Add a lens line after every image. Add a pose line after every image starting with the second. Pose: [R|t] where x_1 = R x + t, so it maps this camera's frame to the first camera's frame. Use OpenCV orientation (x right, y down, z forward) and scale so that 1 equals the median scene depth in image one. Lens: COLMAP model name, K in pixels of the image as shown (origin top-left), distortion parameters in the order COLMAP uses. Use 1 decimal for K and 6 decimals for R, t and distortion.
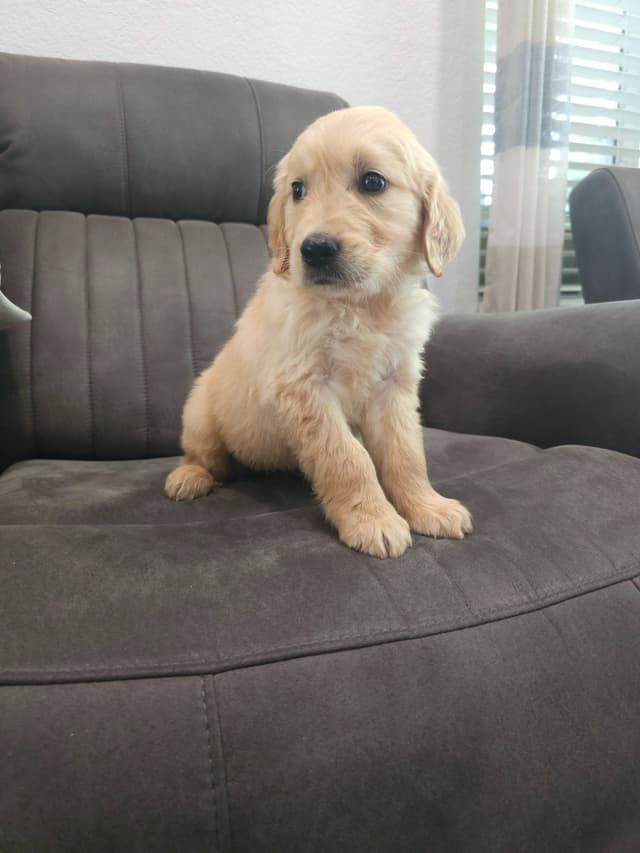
lens RADIAL K [[639.7, 0, 321.5], [0, 639.7, 411.4], [0, 0, 1]] dist [0.003064, -0.012688]
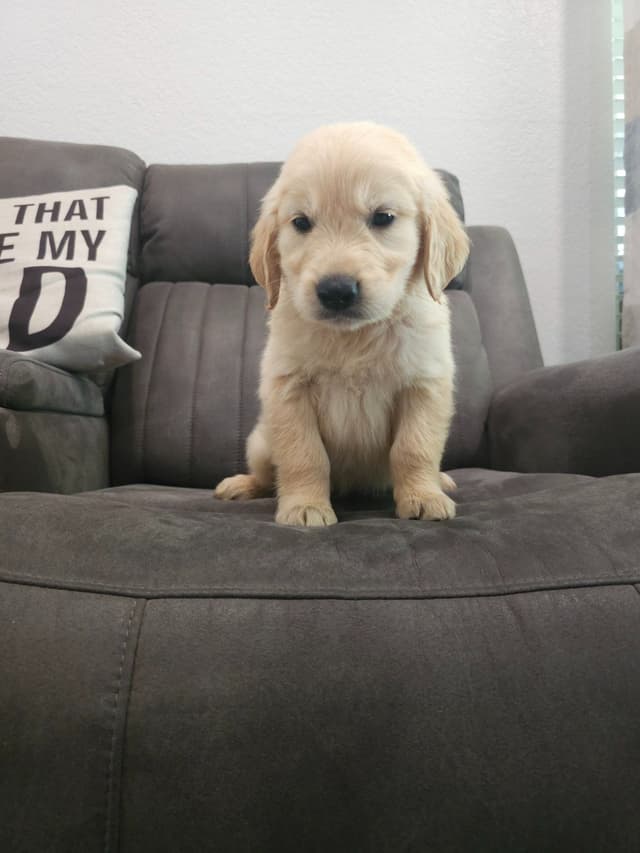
lens RADIAL K [[630.4, 0, 297.9], [0, 630.4, 392.8], [0, 0, 1]] dist [0.007809, 0.002593]
pose [[0.950628, -0.002886, -0.310320, 0.168596], [-0.053041, 0.983732, -0.171634, 0.094664], [0.305767, 0.179620, 0.935010, -0.000354]]
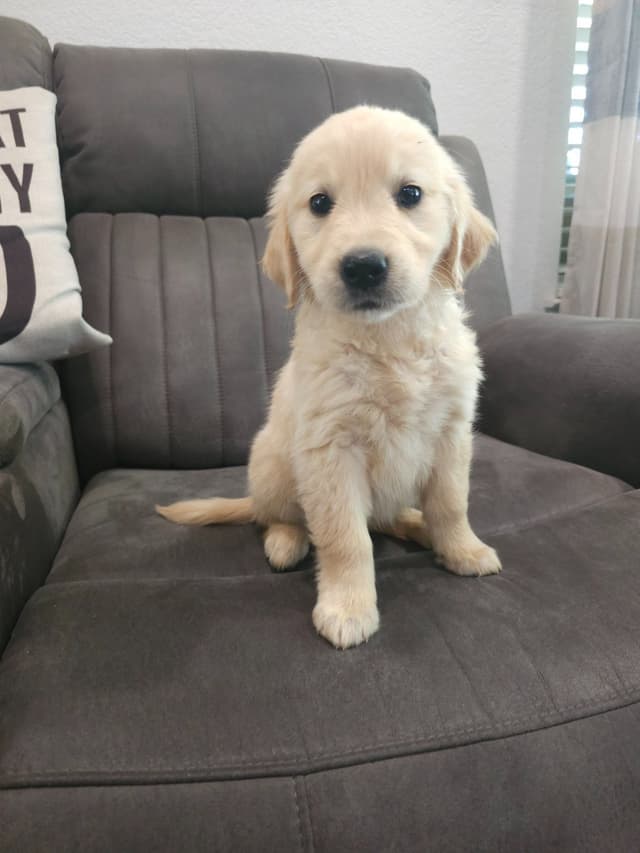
lens RADIAL K [[639.6, 0, 320.0], [0, 639.6, 426.5], [0, 0, 1]] dist [0.002327, -0.008150]
pose [[0.995289, 0.019721, -0.094923, -0.022567], [-0.009587, 0.994314, 0.106059, -0.108034], [0.096475, -0.104649, 0.989819, 0.010825]]
